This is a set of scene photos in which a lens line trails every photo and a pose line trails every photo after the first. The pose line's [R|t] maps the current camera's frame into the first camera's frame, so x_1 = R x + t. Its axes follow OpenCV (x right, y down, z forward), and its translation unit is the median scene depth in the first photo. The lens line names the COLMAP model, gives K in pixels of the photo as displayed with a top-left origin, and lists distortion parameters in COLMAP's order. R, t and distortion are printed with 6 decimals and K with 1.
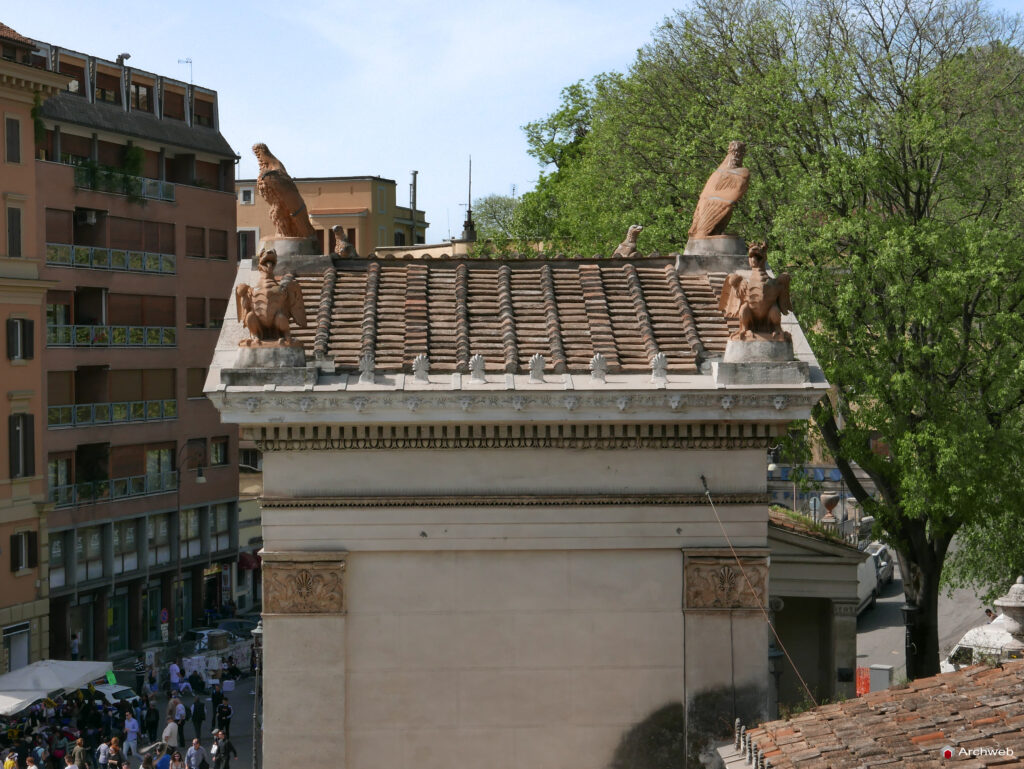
lens RADIAL K [[2510.0, 0, 537.5], [0, 2510.0, 370.0], [0, 0, 1]] dist [0.154582, 0.000000]
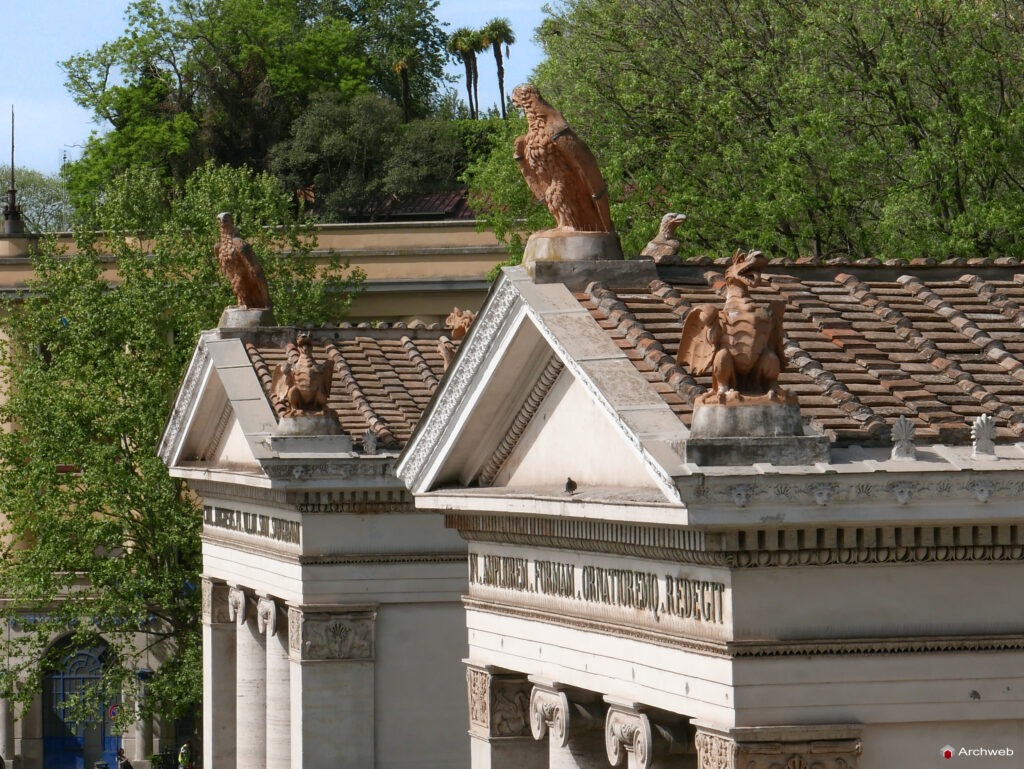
lens RADIAL K [[3721.3, 0, 509.7], [0, 3721.3, 382.8], [0, 0, 1]] dist [0.111666, 0.000000]
pose [[0.978732, -0.005696, 0.205066, -0.357000], [0.008101, 0.999908, -0.010891, -0.004786], [-0.204985, 0.012321, 0.978687, 0.092054]]
